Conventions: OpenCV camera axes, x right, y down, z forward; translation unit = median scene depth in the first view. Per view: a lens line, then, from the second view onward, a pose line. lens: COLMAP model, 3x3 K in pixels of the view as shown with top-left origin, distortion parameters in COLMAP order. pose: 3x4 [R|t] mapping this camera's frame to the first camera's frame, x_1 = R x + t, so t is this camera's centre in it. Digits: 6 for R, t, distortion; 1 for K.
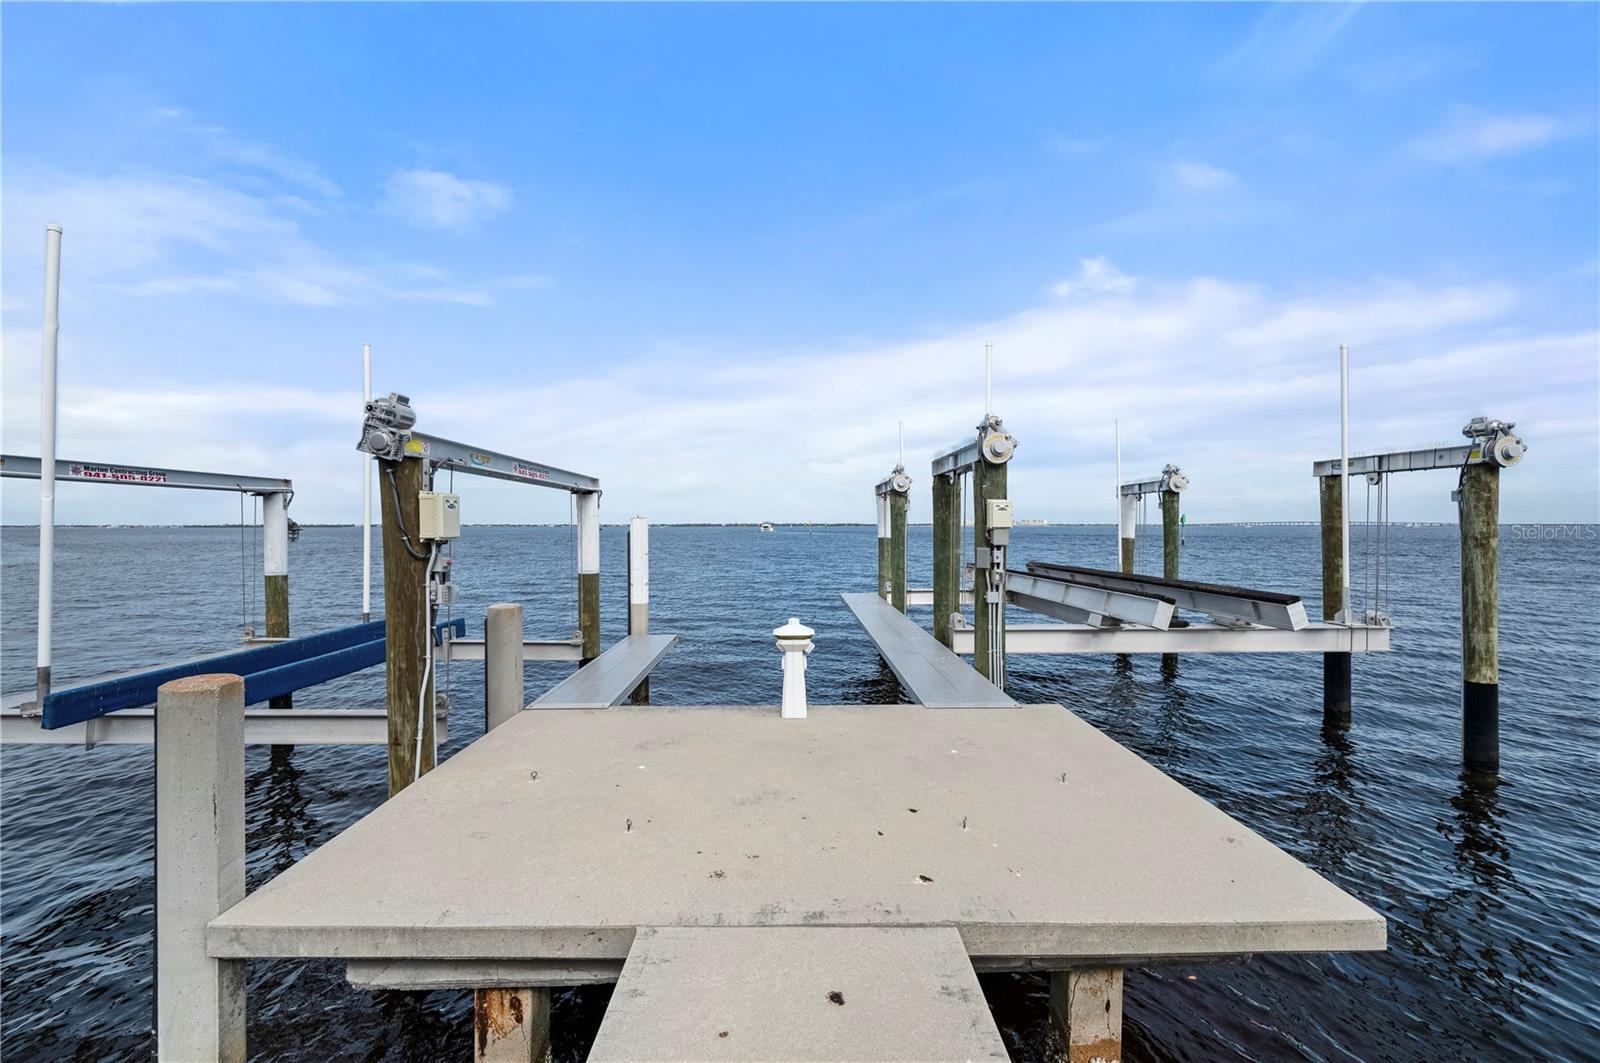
lens RADIAL K [[652.1, 0, 800.0], [0, 652.1, 531.5], [0, 0, 1]] dist [-0.001106, -0.000235]
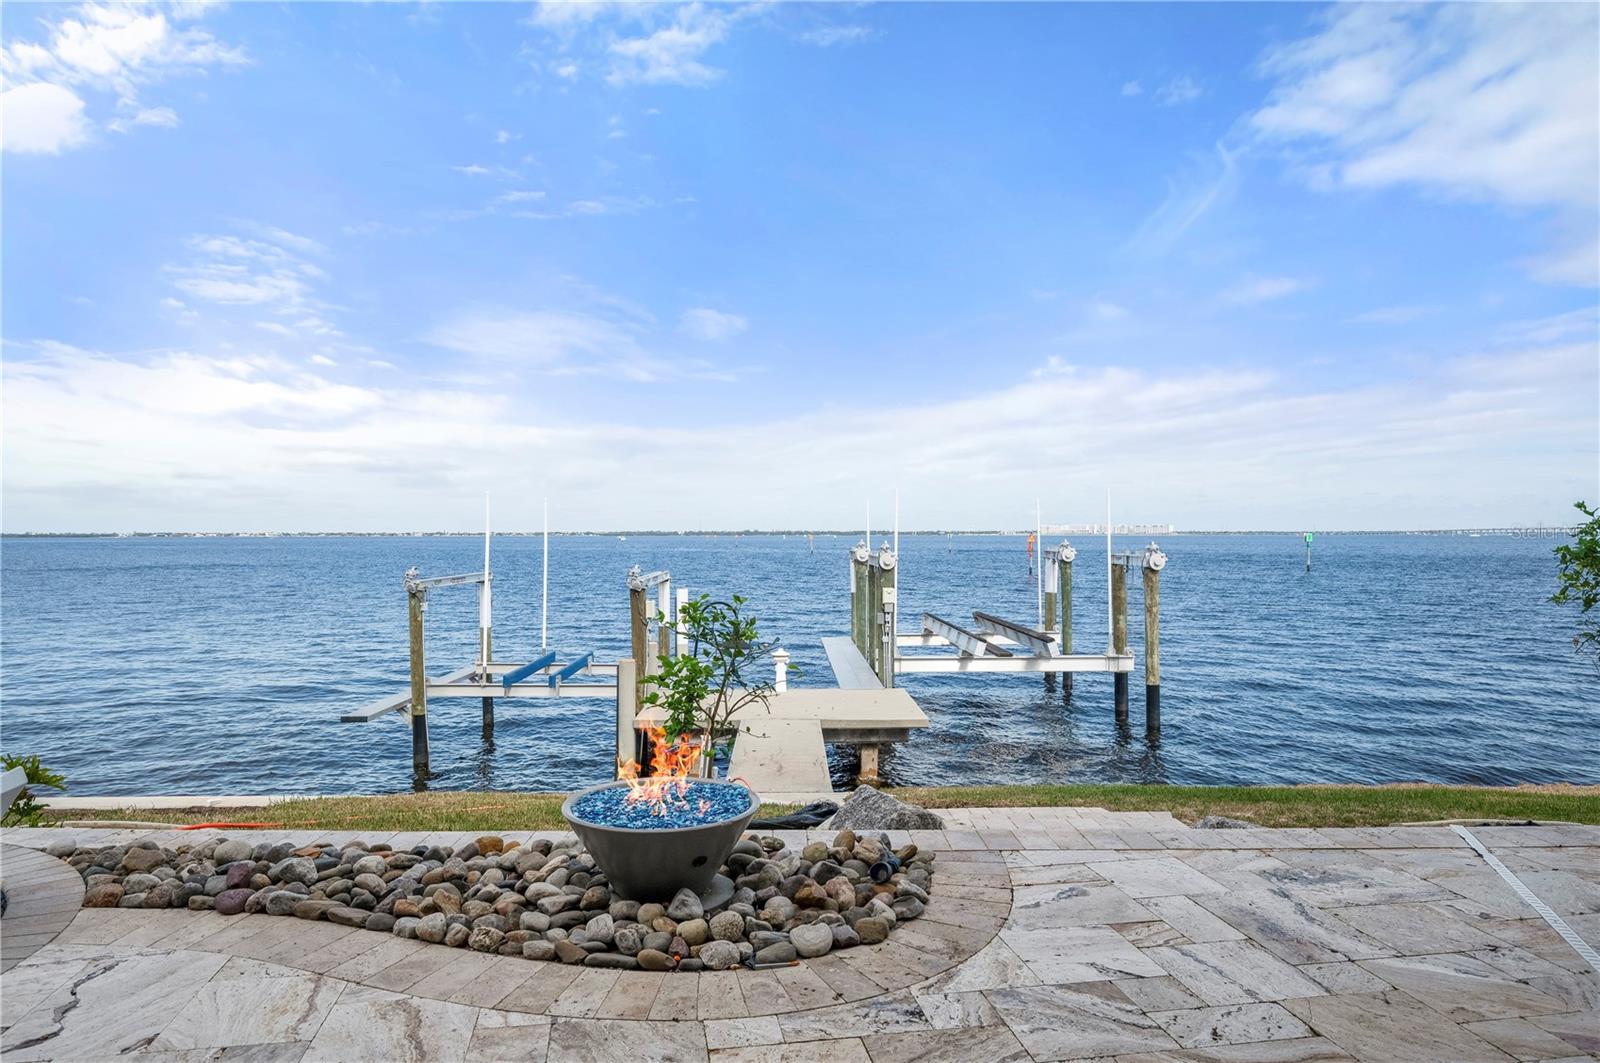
lens RADIAL K [[996.1, 0, 800.0], [0, 996.1, 531.5], [0, 0, 1]] dist [0.000311, -0.000333]
pose [[0.999996, -0.002221, 0.001979, 0.038763], [0.002244, 0.999928, -0.011751, -0.175359], [-0.001953, 0.011756, 0.999929, -1.866490]]
